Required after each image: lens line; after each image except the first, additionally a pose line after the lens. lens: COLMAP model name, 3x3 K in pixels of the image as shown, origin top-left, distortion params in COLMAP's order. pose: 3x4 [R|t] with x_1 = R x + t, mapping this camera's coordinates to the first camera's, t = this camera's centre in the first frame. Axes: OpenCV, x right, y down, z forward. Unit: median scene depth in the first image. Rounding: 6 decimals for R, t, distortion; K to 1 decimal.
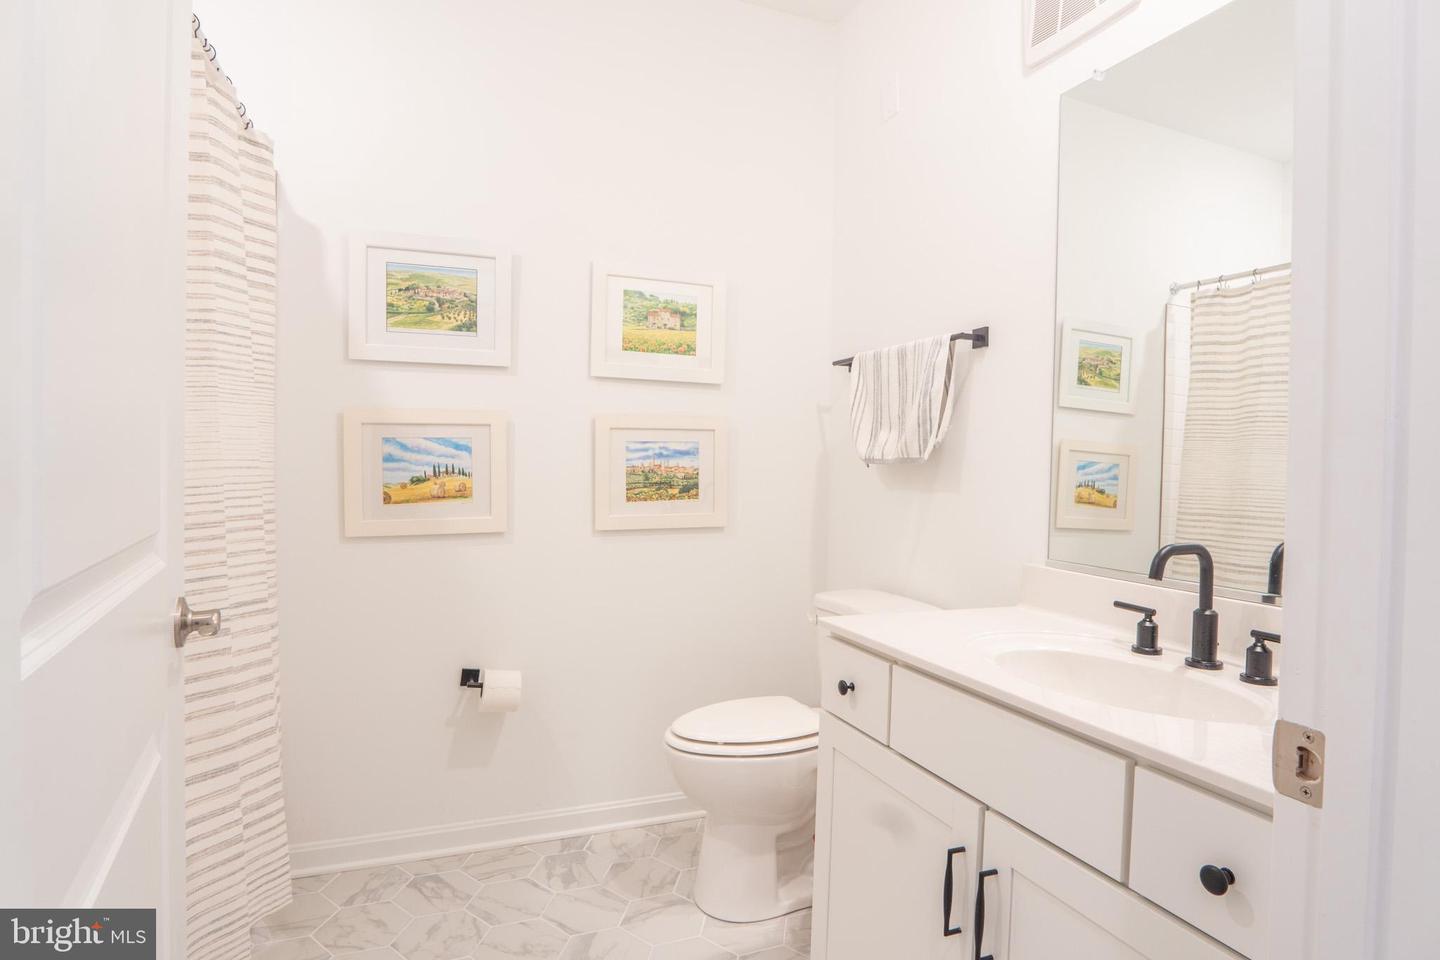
lens RADIAL K [[773.3, 0, 718.0], [0, 773.3, 480.0], [0, 0, 1]] dist [-0.023705, 0.001672]
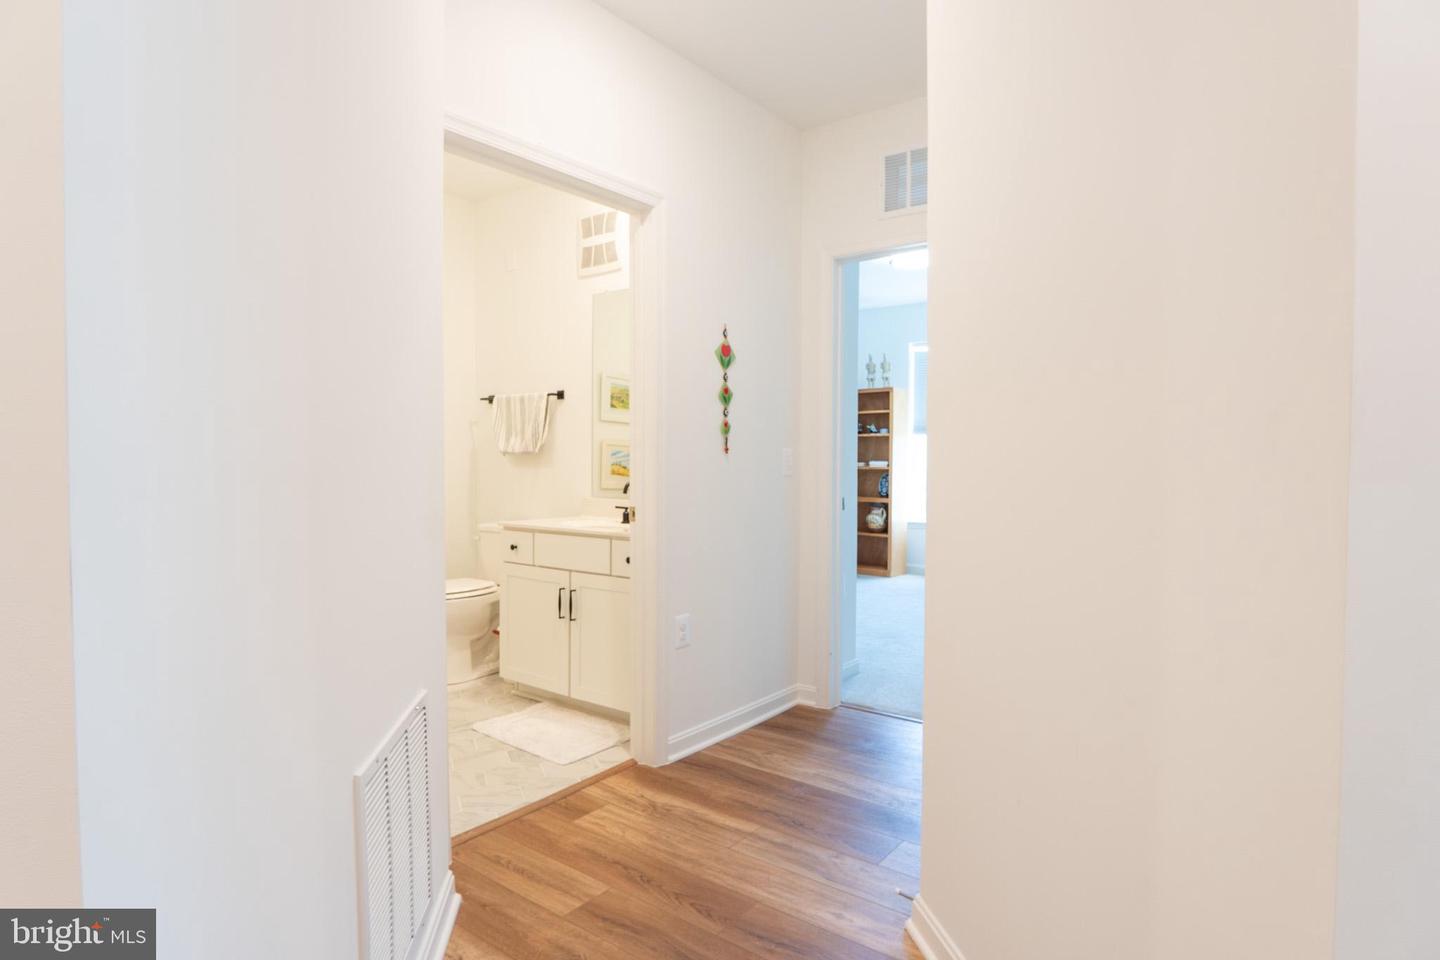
lens RADIAL K [[773.3, 0, 721.2], [0, 773.3, 471.3], [0, 0, 1]] dist [-0.023705, 0.001672]
pose [[0.852700, -0.026719, 0.521717, -0.358505], [0.023485, 0.999642, 0.012811, 0.008773], [-0.521873, 0.001329, 0.853022, -0.941492]]
